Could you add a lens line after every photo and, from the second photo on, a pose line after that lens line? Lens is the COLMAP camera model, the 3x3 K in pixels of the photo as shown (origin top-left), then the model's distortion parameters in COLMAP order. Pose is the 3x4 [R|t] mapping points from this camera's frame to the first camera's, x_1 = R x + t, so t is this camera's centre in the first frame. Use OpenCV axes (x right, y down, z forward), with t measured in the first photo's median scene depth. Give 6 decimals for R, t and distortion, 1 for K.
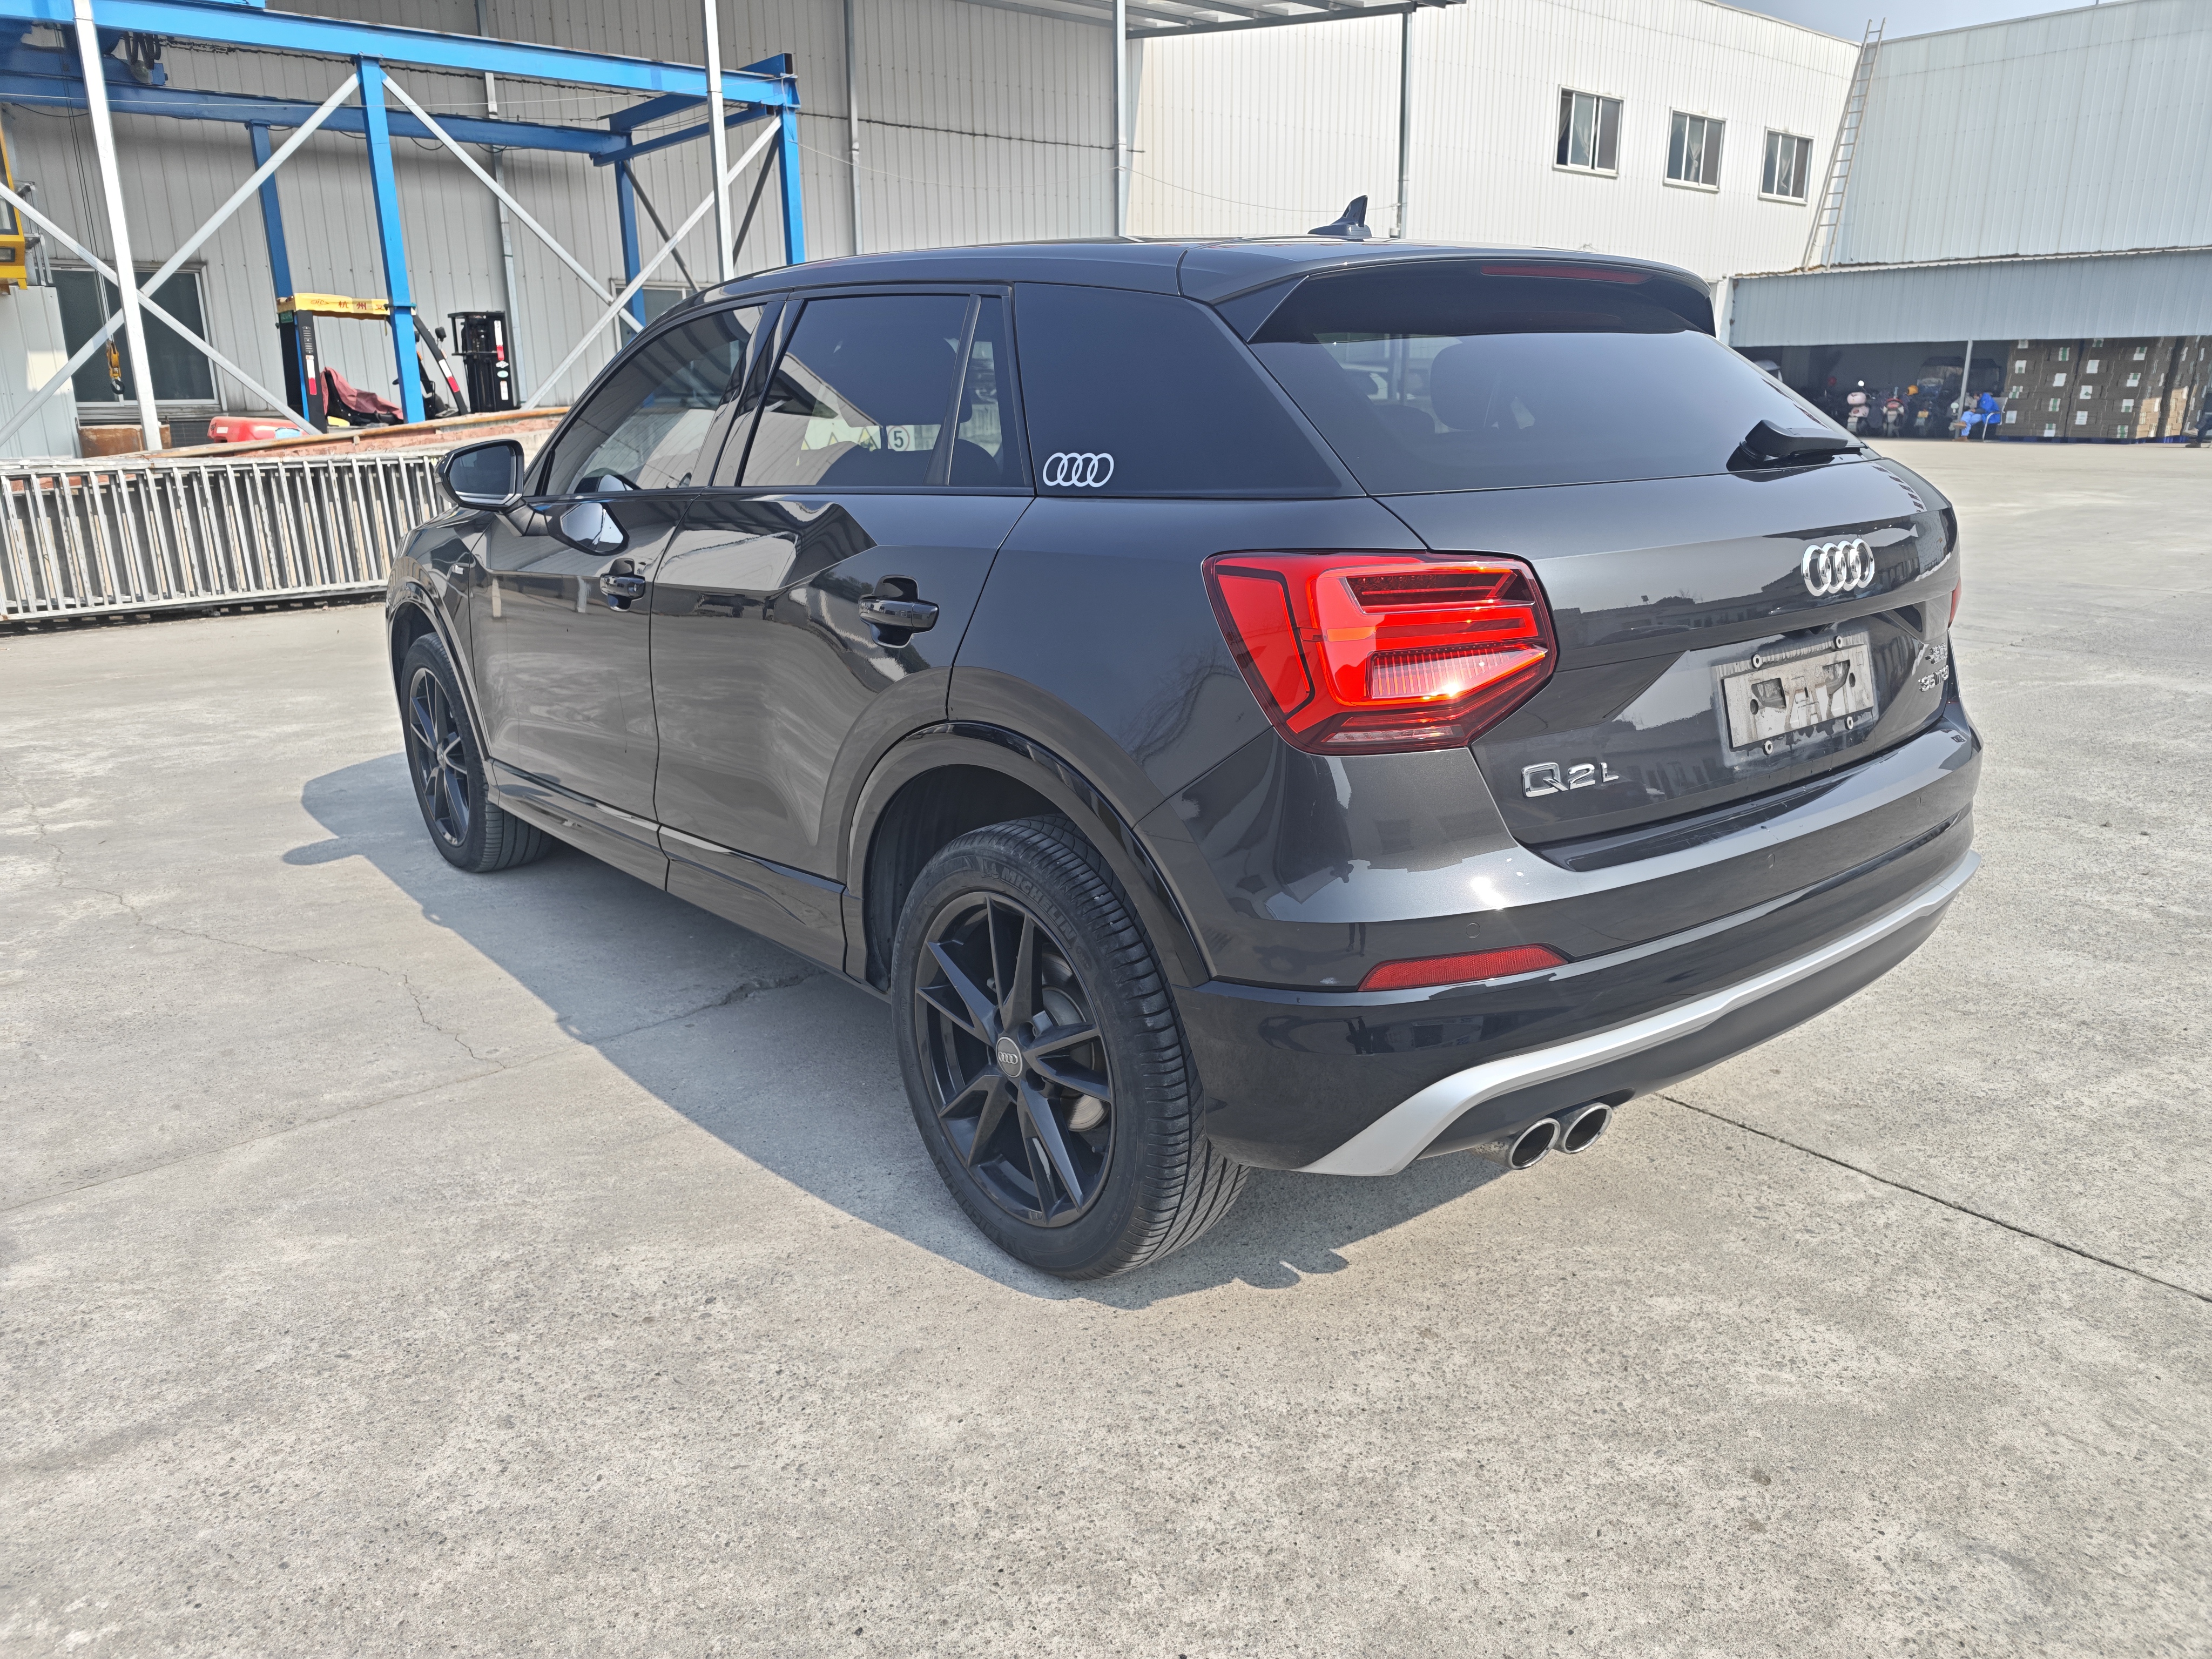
lens RADIAL K [[1514.3, 0, 1088.0], [0, 1514.3, 814.3], [0, 0, 1]] dist [0.009734, -0.019181]
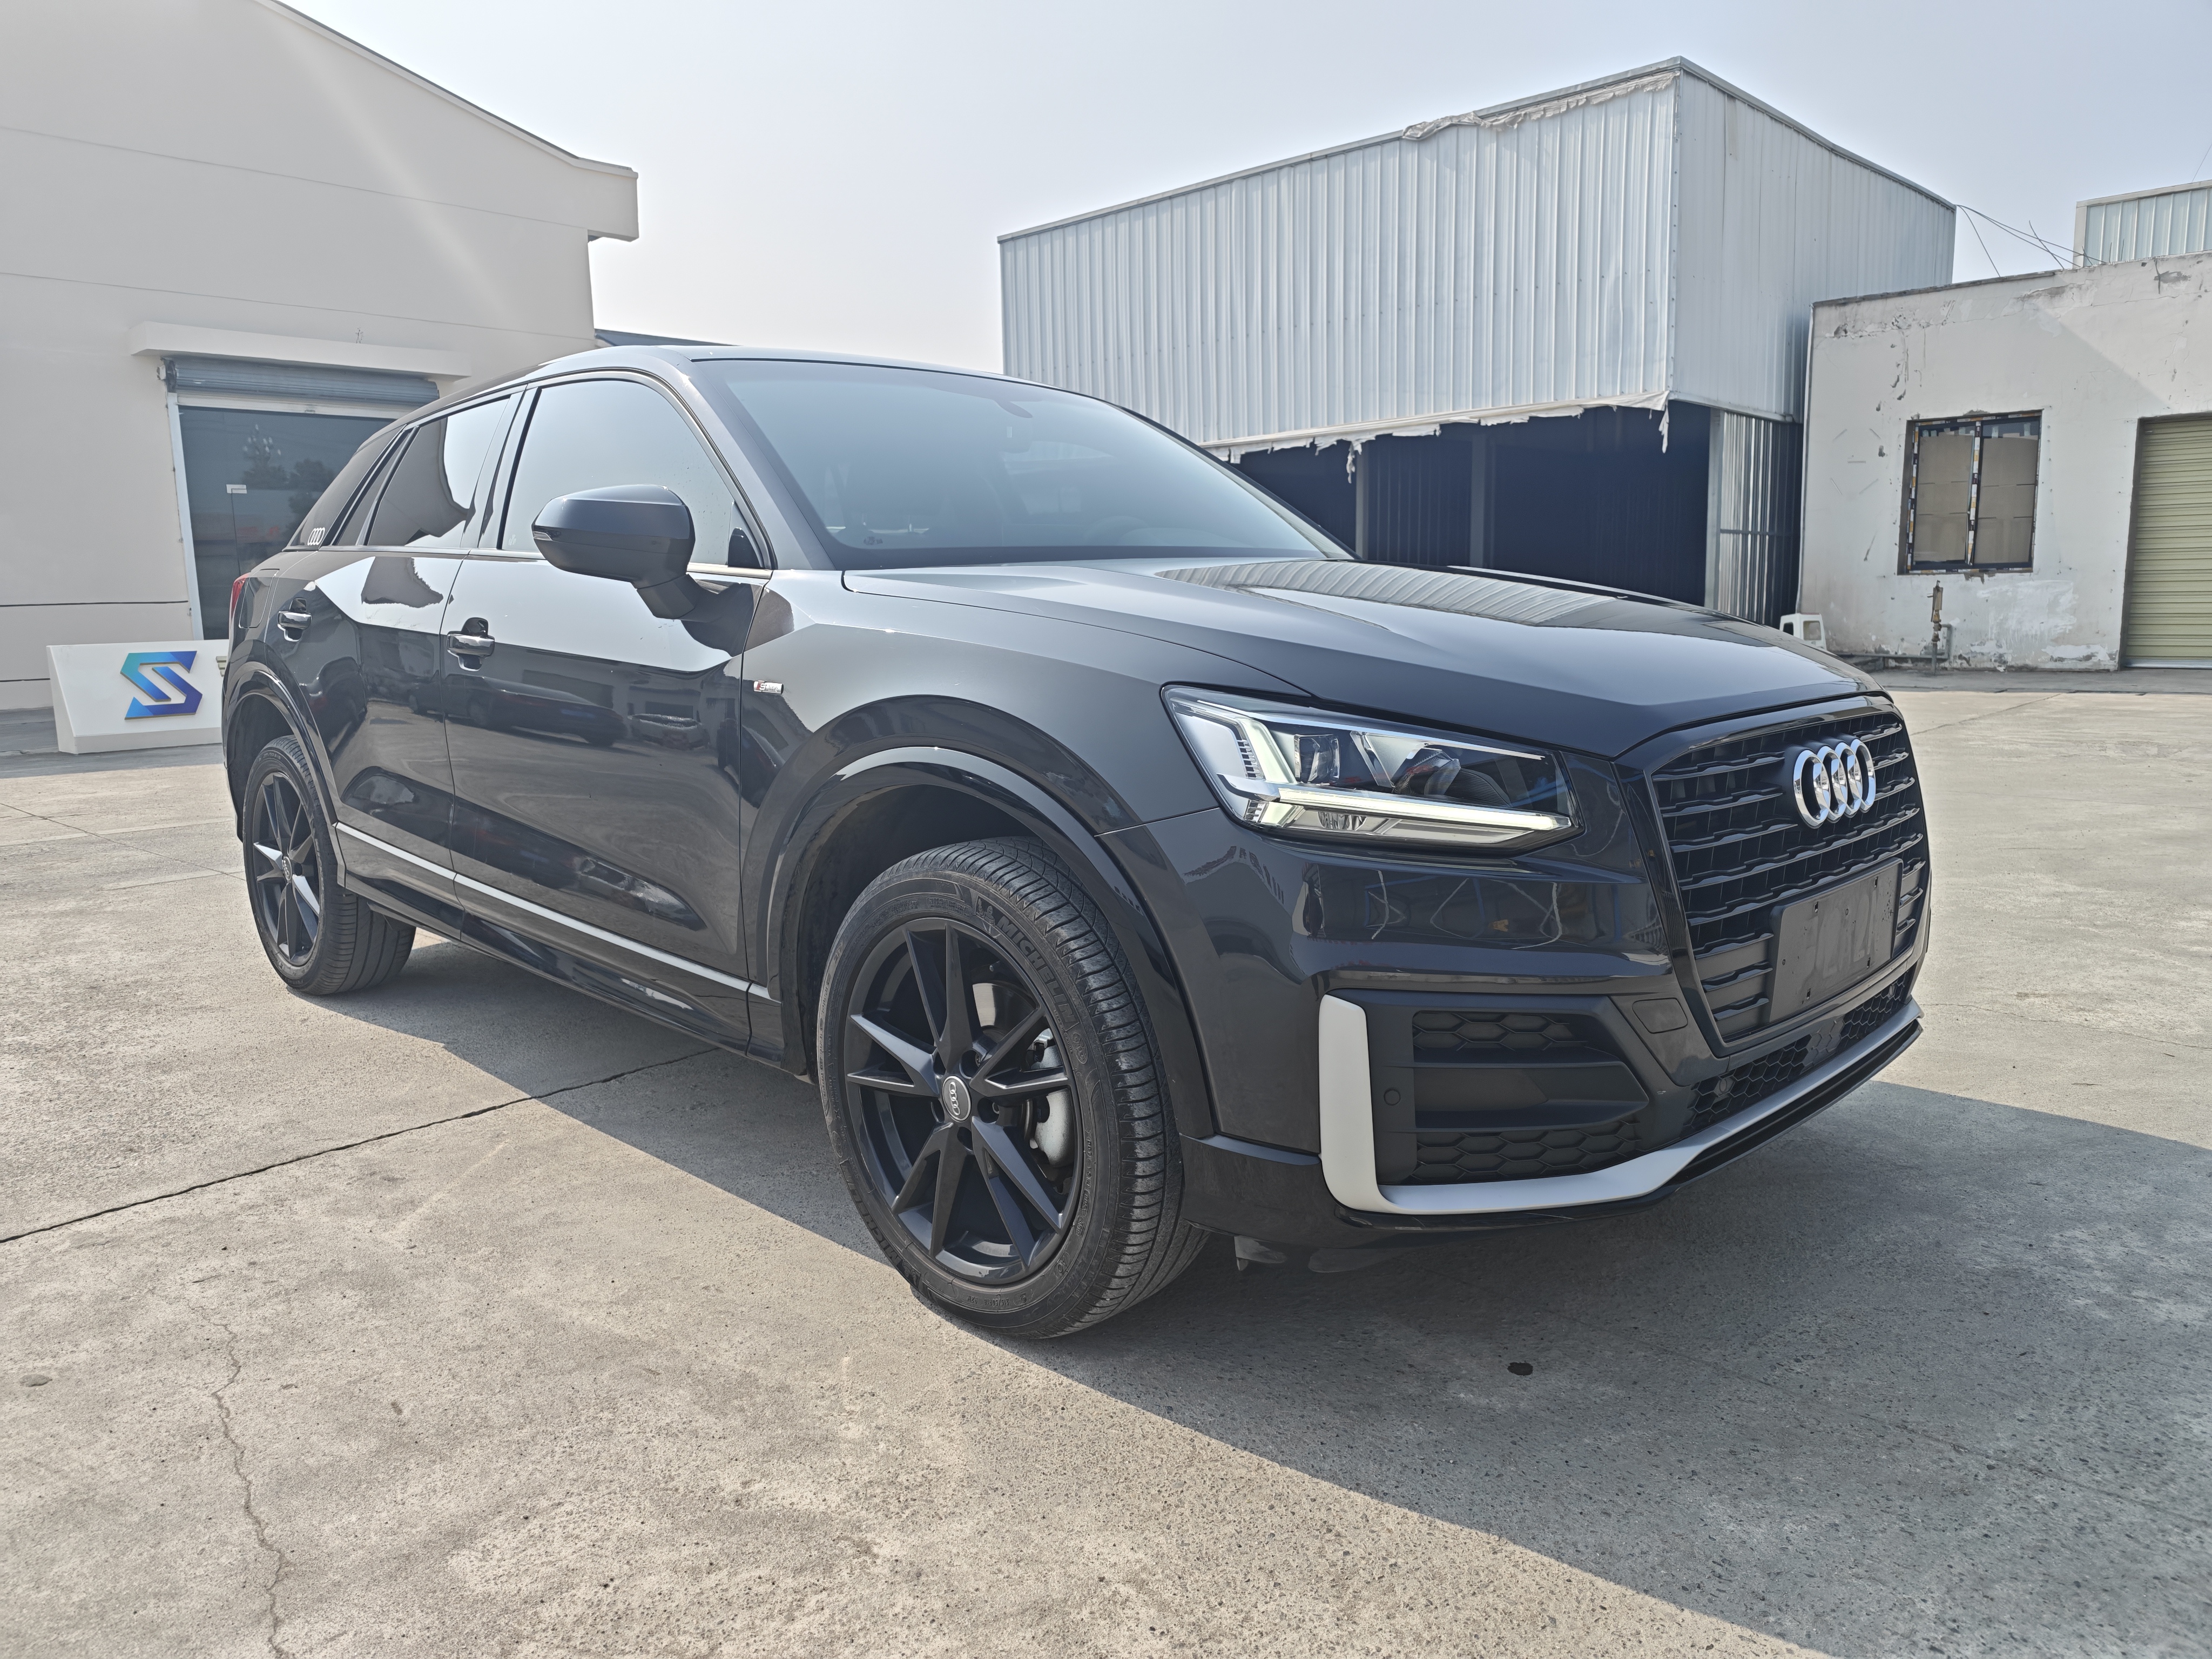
lens RADIAL K [[1514.3, 0, 1091.1], [0, 1514.3, 830.6], [0, 0, 1]] dist [0.009734, -0.019181]
pose [[-0.993164, 0.048141, -0.106334, -0.194345], [-0.000079, 0.910711, 0.413043, -0.760699], [0.116724, 0.410228, -0.904482, 3.215968]]
